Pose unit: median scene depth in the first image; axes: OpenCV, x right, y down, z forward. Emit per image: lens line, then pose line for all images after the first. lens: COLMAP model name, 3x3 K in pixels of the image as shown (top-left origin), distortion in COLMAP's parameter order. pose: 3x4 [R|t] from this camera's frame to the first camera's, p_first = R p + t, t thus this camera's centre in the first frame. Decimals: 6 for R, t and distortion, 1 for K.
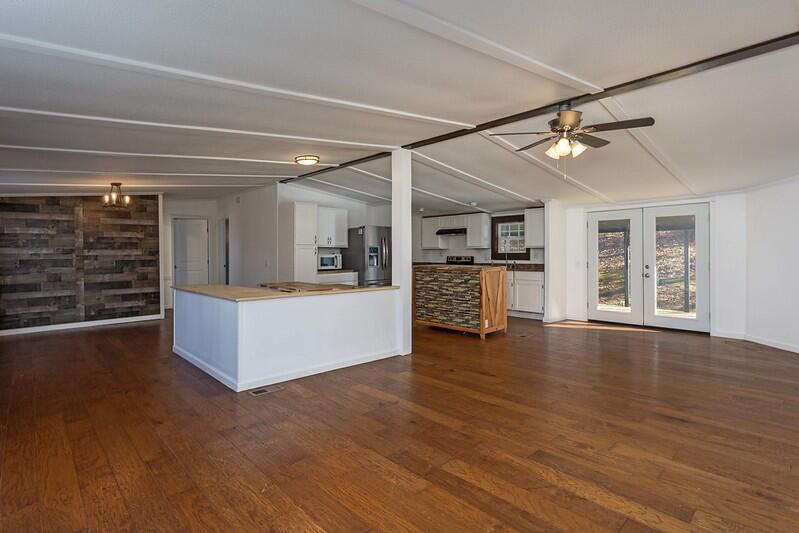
lens RADIAL K [[397.1, 0, 395.3], [0, 397.1, 256.6], [0, 0, 1]] dist [0.008819, 0.000224]
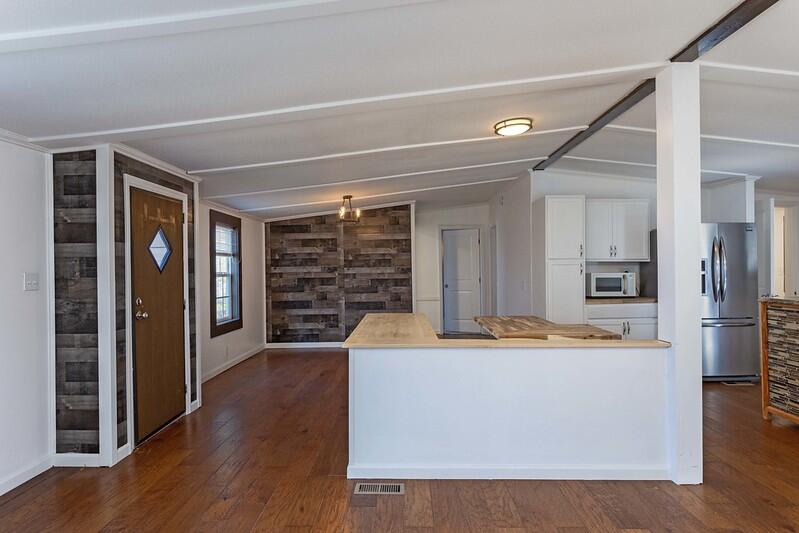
lens RADIAL K [[484.0, 0, 400.8], [0, 484.0, 267.3], [0, 0, 1]] dist [0.001600, -0.002792]
pose [[0.724293, -0.004824, -0.689475, 0.134075], [0.000540, 0.999979, -0.006430, -0.010883], [0.689492, 0.004285, 0.724281, 0.239492]]
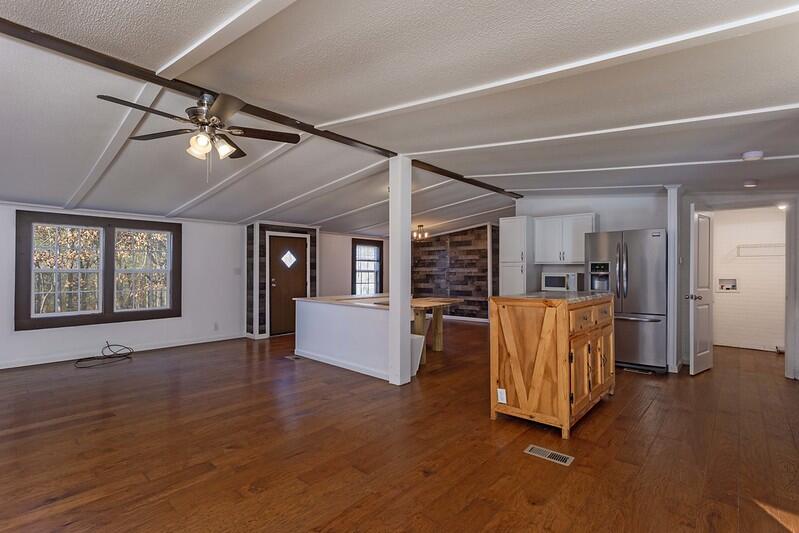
lens RADIAL K [[377.7, 0, 398.7], [0, 377.7, 269.3], [0, 0, 1]] dist [0.012379, 0.001444]
pose [[0.084564, -0.001505, -0.996417, 0.642888], [-0.010662, 0.999940, -0.002415, -0.008164], [0.996361, 0.010828, 0.084543, 0.683928]]
